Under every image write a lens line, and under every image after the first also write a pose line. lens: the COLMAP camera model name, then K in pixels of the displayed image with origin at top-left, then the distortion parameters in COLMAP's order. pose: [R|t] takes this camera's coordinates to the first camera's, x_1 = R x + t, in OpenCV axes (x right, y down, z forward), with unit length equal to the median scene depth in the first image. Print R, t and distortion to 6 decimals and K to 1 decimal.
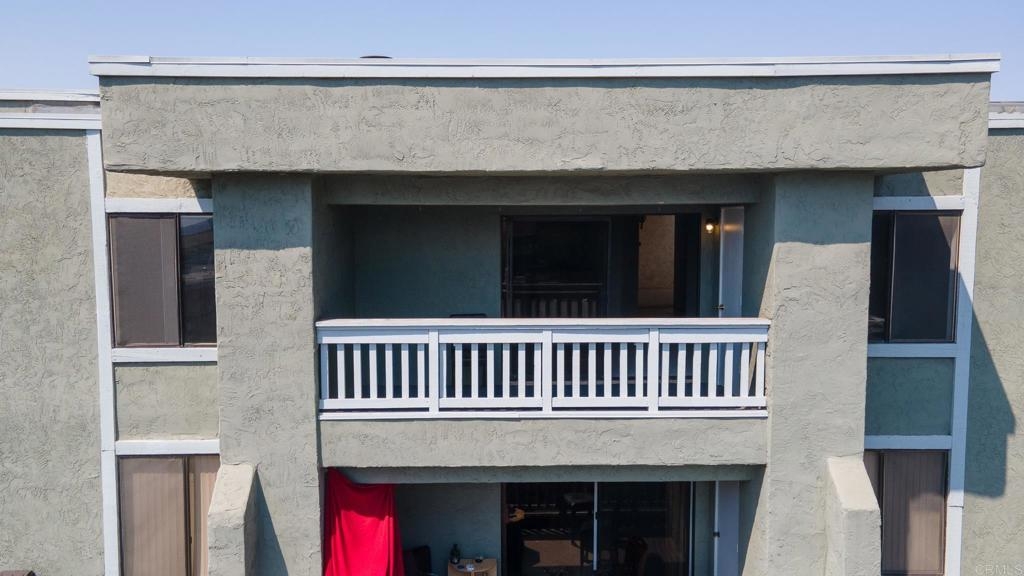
lens RADIAL K [[749.7, 0, 512.0], [0, 749.7, 288.0], [0, 0, 1]] dist [0.035021, 0.028343]
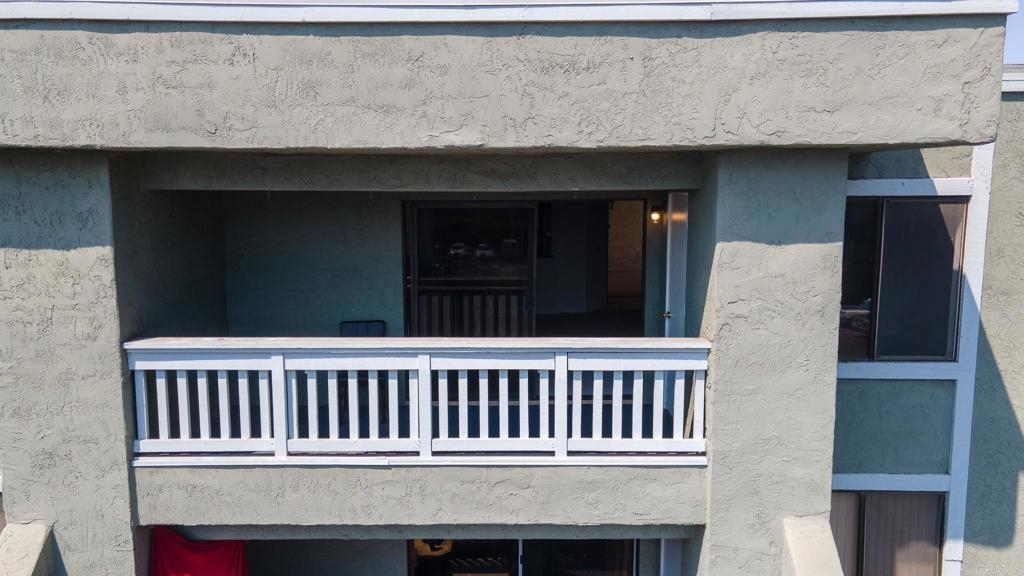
lens RADIAL K [[749.7, 0, 512.0], [0, 749.7, 288.0], [0, 0, 1]] dist [0.035021, 0.028343]
pose [[0.999767, 0.003817, -0.021245, 0.154318], [-0.002989, 0.999240, 0.038873, -0.042497], [0.021377, -0.038800, 0.999018, 0.225955]]
